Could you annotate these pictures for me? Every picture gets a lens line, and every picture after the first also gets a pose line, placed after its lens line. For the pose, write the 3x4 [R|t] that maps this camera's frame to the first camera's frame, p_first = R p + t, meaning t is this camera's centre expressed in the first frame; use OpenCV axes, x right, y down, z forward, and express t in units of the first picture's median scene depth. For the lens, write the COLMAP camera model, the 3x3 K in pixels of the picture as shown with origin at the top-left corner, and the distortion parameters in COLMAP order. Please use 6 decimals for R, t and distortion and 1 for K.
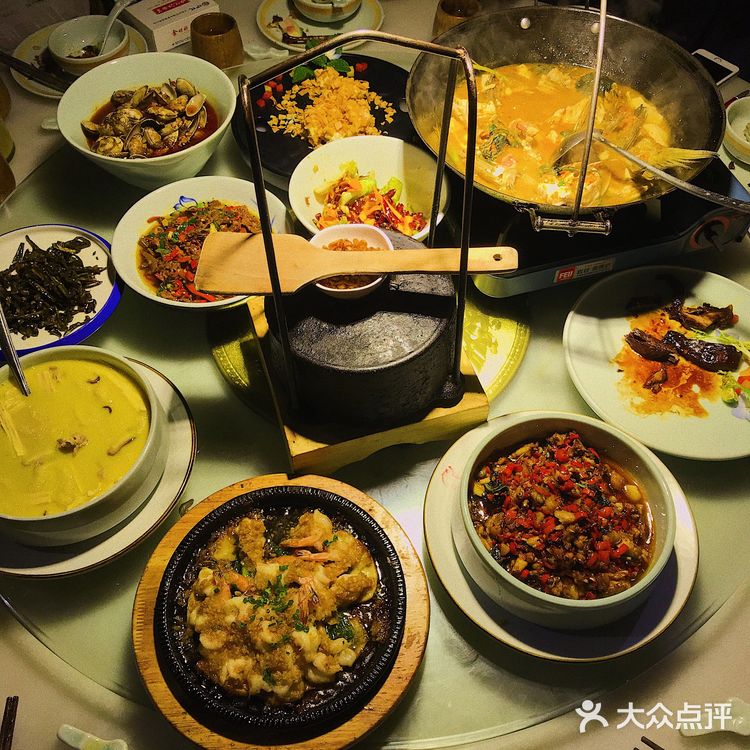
lens RADIAL K [[830.6, 0, 375.0], [0, 830.6, 375.0], [0, 0, 1]] dist [-0.016816, -0.021879]
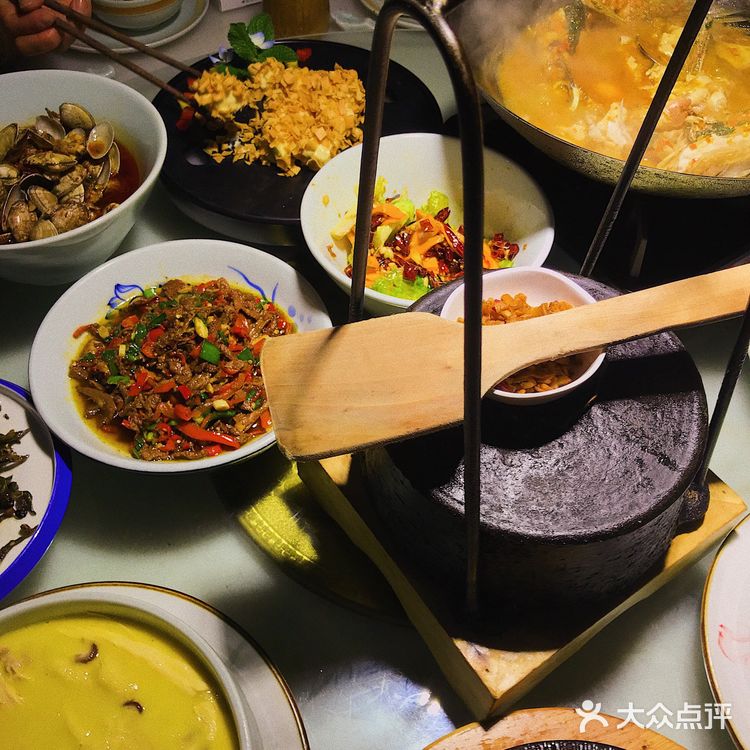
lens RADIAL K [[830.6, 0, 375.0], [0, 830.6, 375.0], [0, 0, 1]] dist [-0.016816, -0.021879]
pose [[0.954052, -0.229266, 0.192931, -0.186221], [0.234811, 0.972022, -0.006066, -0.101619], [-0.186143, 0.051090, 0.981194, 0.361318]]
